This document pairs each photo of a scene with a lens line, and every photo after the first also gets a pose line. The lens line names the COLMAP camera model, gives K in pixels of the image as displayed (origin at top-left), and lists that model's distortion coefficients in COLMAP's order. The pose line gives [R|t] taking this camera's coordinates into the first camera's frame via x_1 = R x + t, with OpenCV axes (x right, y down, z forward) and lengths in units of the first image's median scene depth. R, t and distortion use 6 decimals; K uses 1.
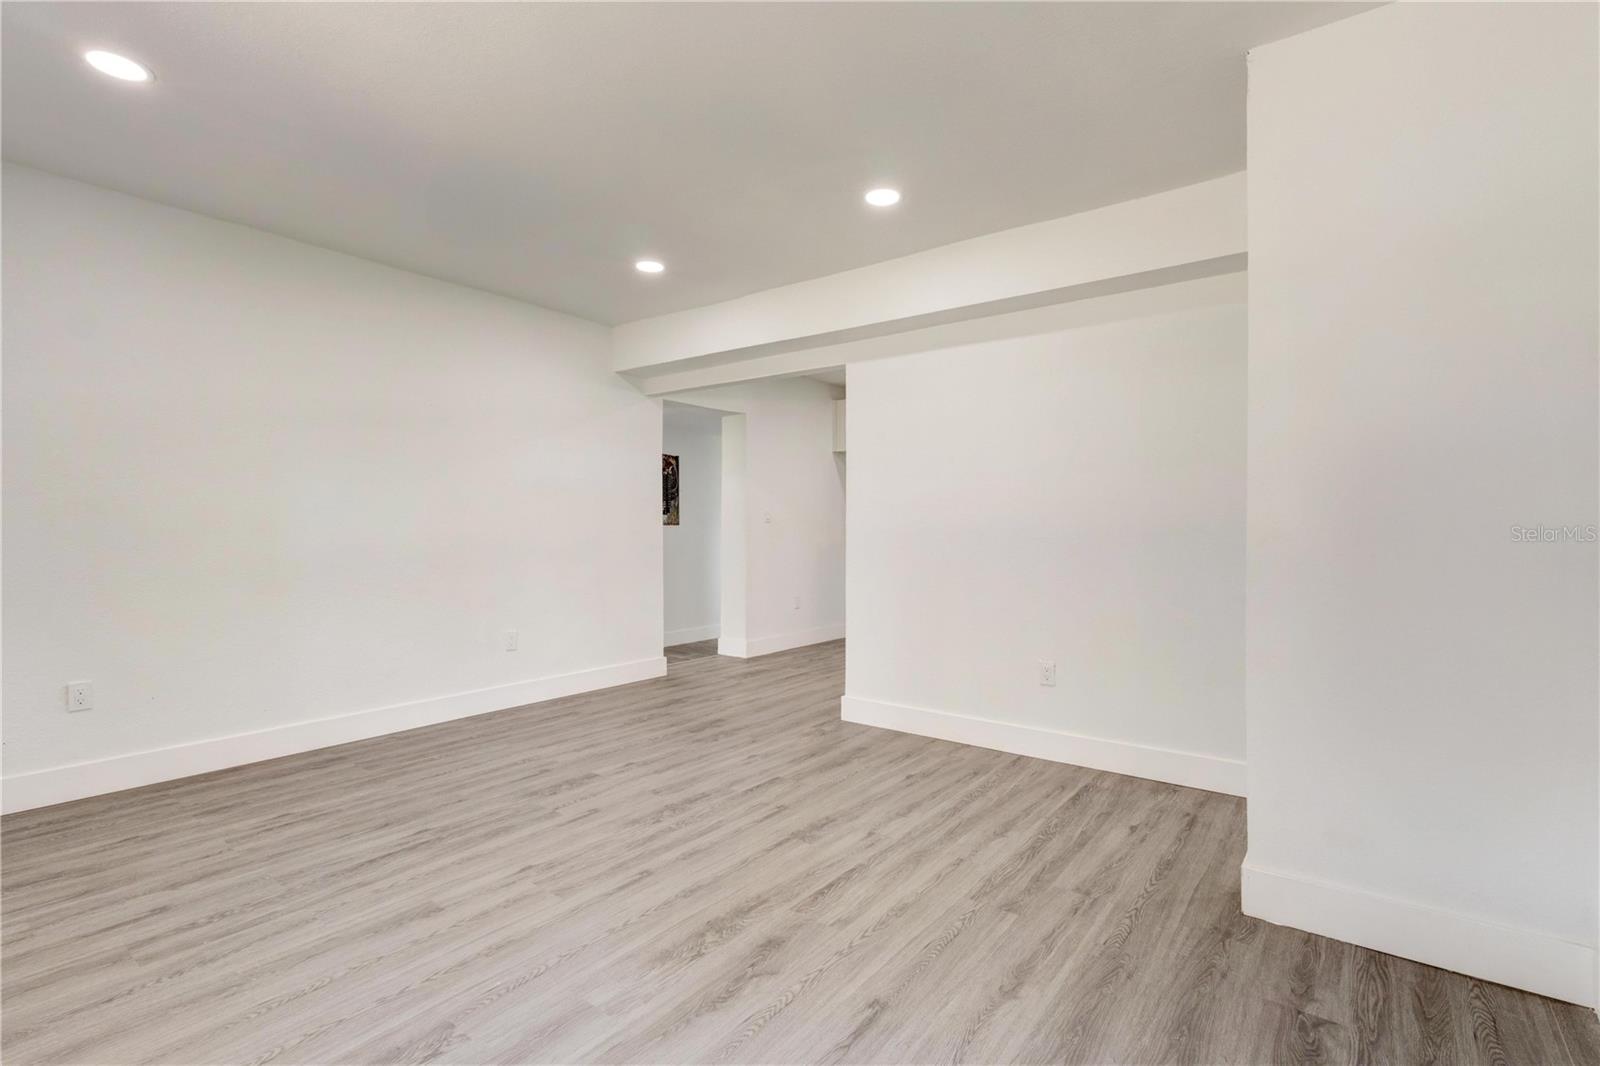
lens RADIAL K [[734.6, 0, 794.1], [0, 734.6, 522.5], [0, 0, 1]] dist [0.000745, 0.000817]
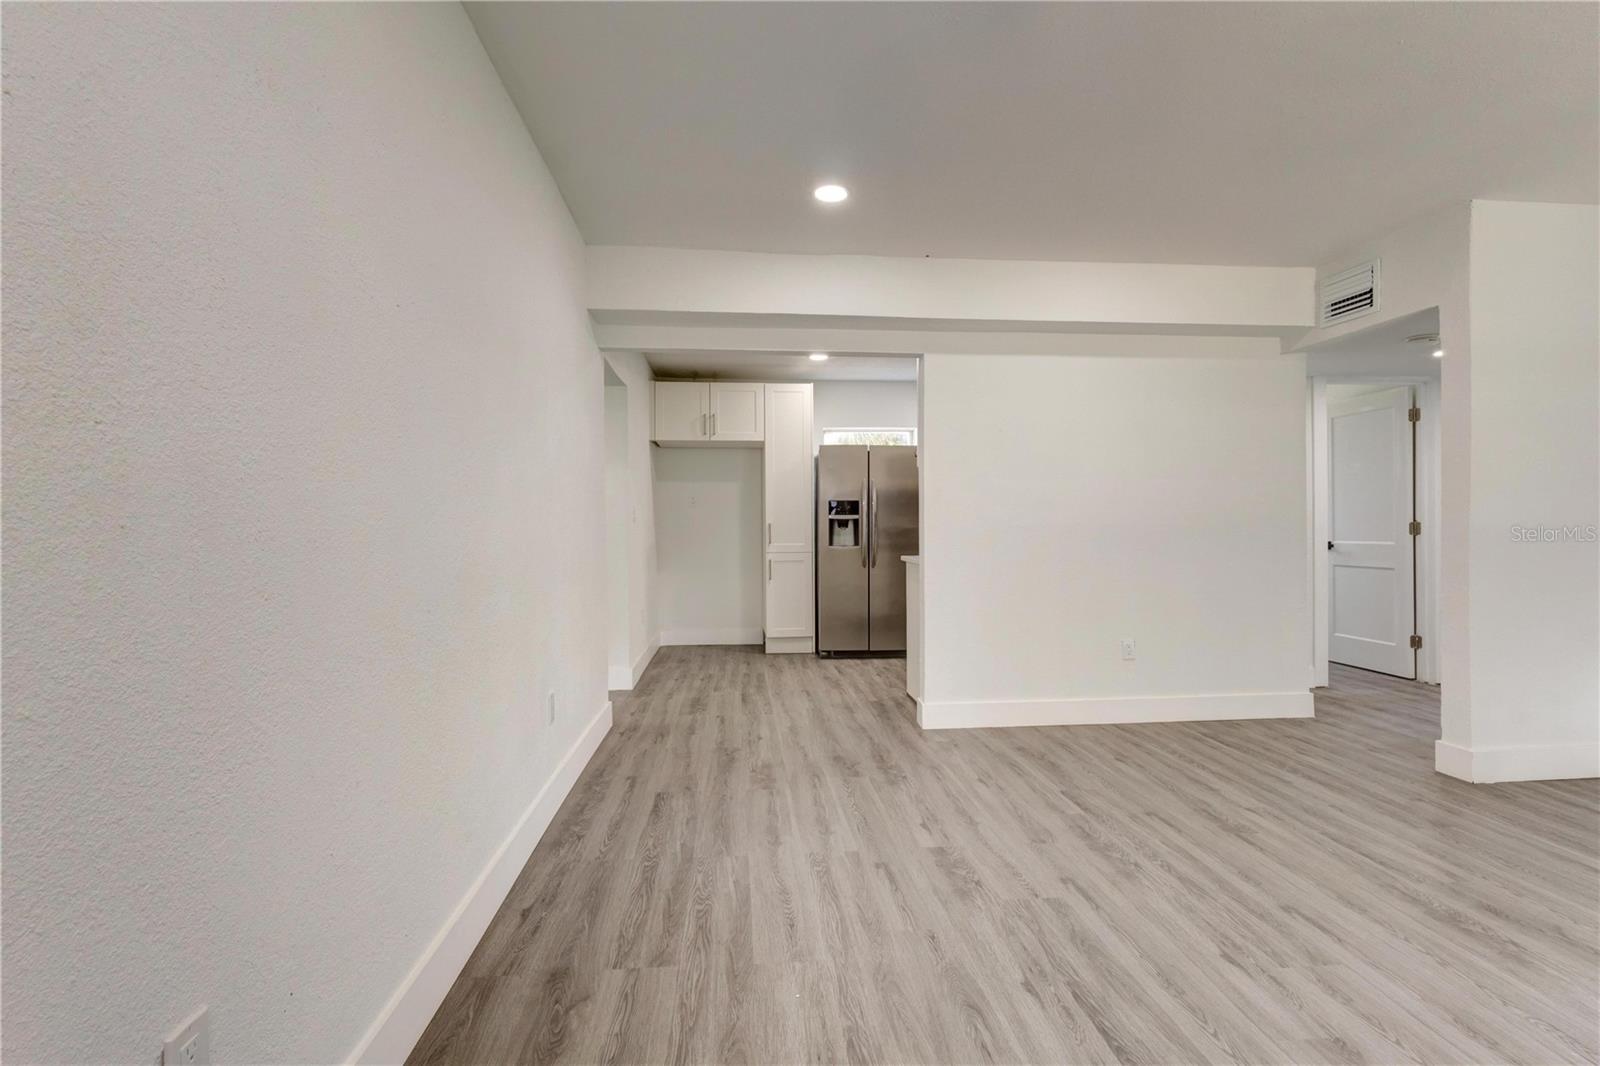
lens RADIAL K [[734.6, 0, 796.3], [0, 734.6, 529.2], [0, 0, 1]] dist [0.000745, 0.000817]
pose [[0.735971, -0.007851, 0.676968, -1.001634], [0.001291, 0.999947, 0.010193, 0.001344], [-0.677012, -0.006628, 0.735942, 0.598325]]
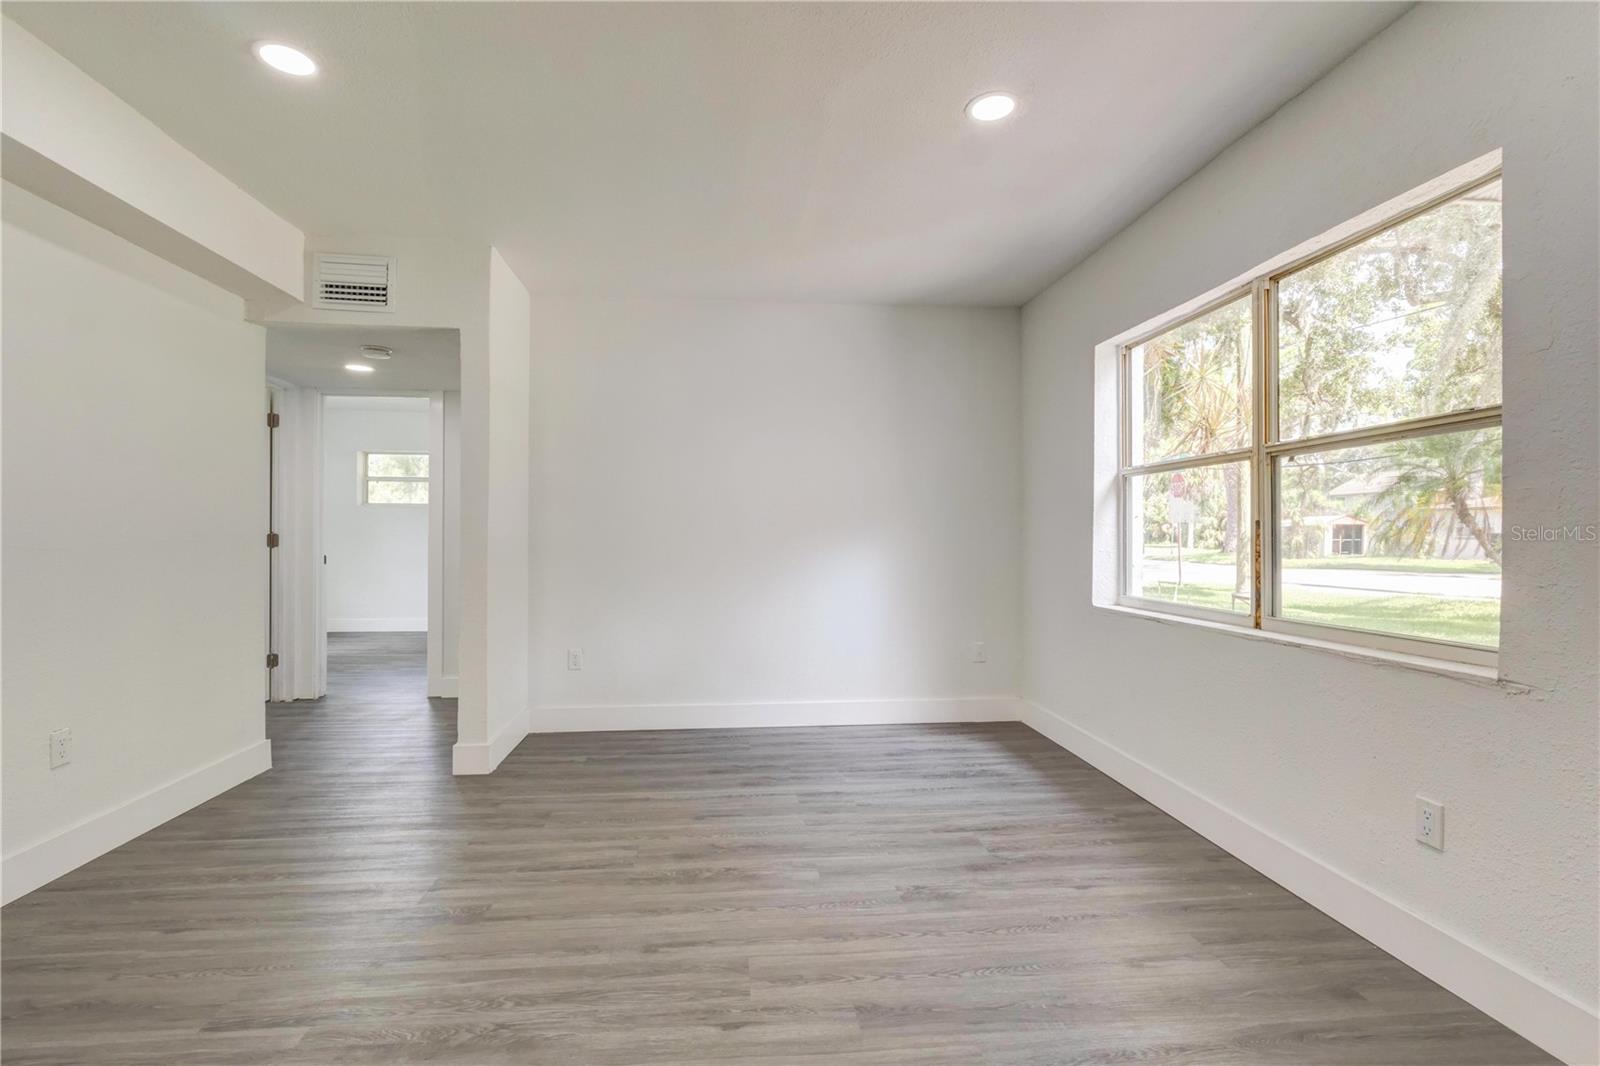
lens RADIAL K [[734.6, 0, 796.8], [0, 734.6, 526.6], [0, 0, 1]] dist [0.000745, 0.000817]
pose [[-0.688905, 0.006118, 0.724826, -0.743794], [-0.011802, 0.999737, -0.019655, 0.006560], [-0.724756, -0.022095, -0.688651, 1.174403]]
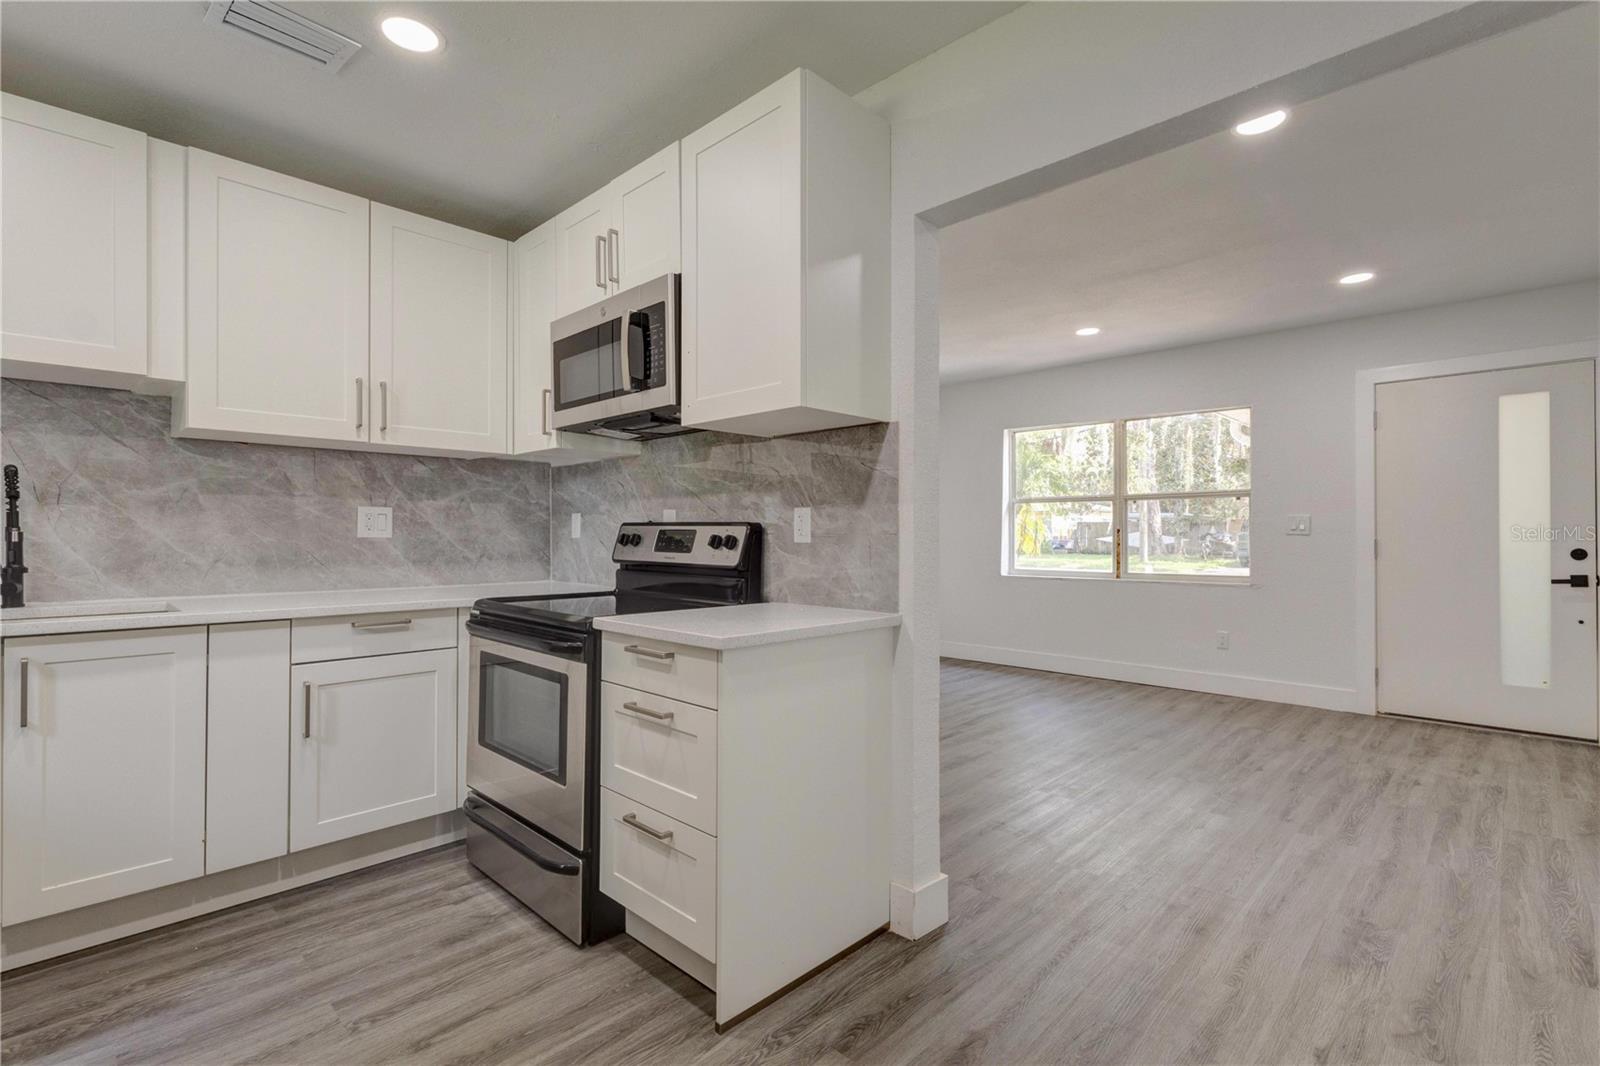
lens RADIAL K [[734.6, 0, 793.9], [0, 734.6, 532.3], [0, 0, 1]] dist [0.000745, 0.000817]
pose [[-0.993382, 0.001015, 0.114852, 0.162318], [-0.000220, 0.999942, -0.010739, 0.004378], [-0.114857, -0.010693, -0.993325, 2.199332]]
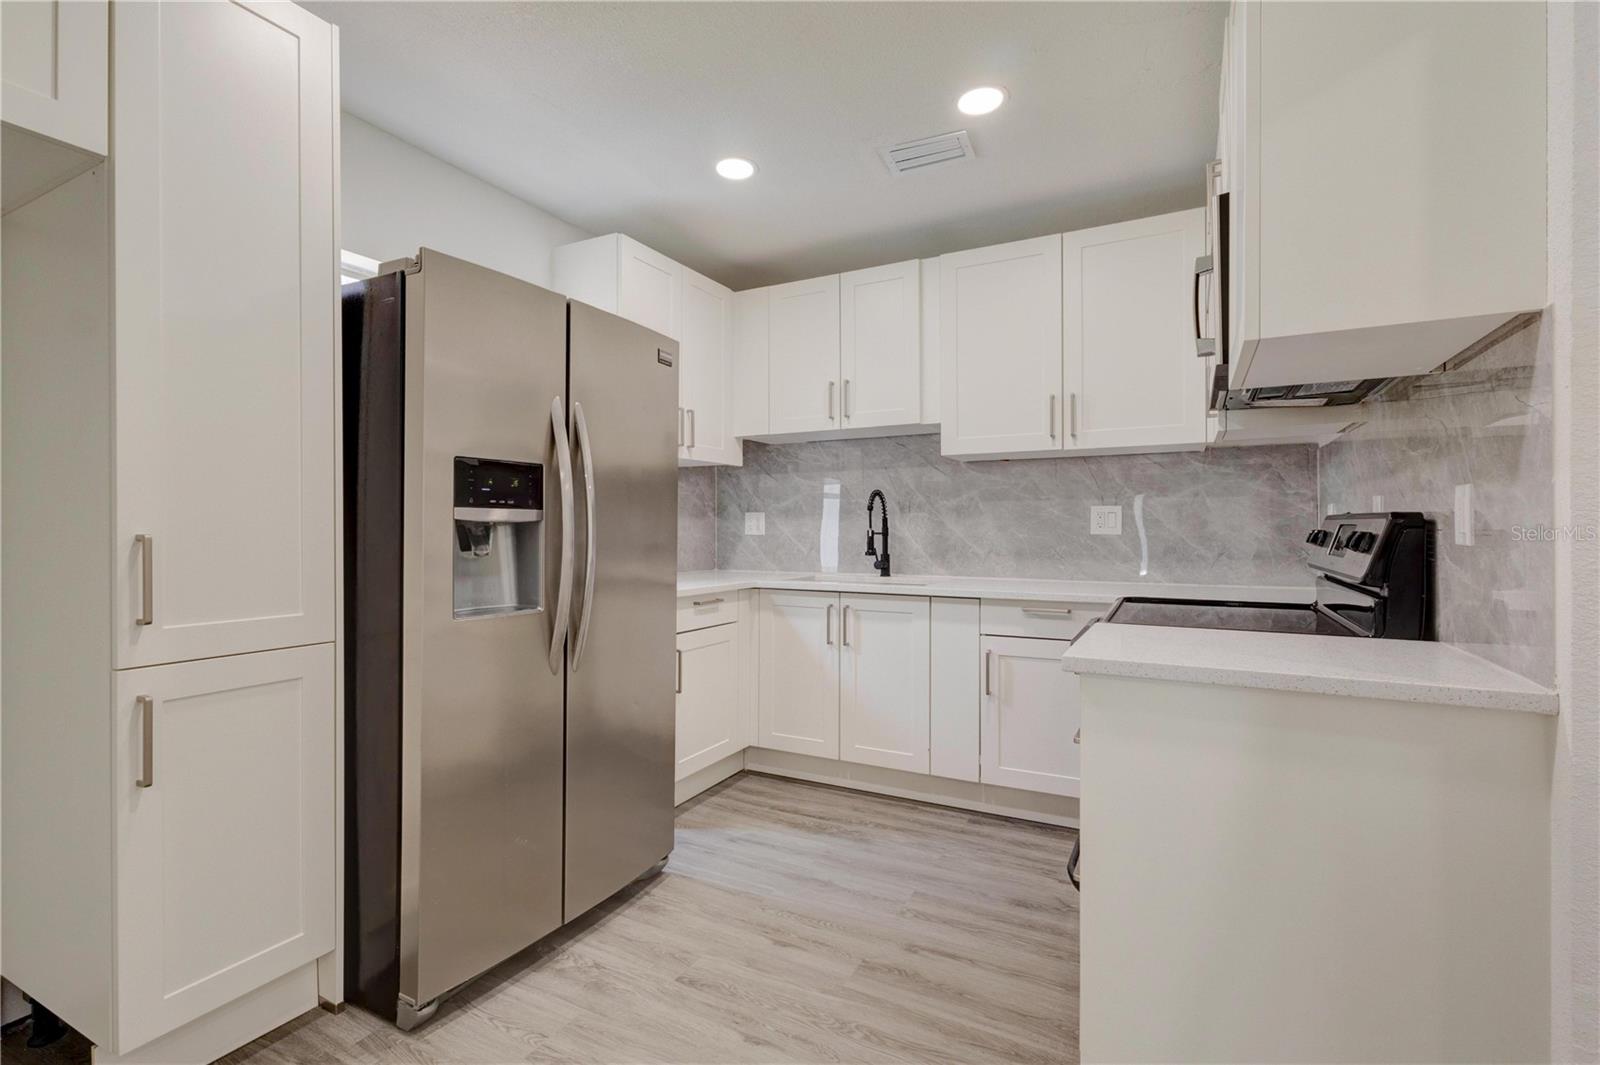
lens RADIAL K [[734.6, 0, 803.6], [0, 734.6, 536.1], [0, 0, 1]] dist [0.000745, 0.000817]
pose [[-0.171419, -0.004610, 0.985187, -0.151639], [-0.006329, 0.999974, 0.003578, 0.002150], [-0.985178, -0.005622, -0.171443, 1.886568]]
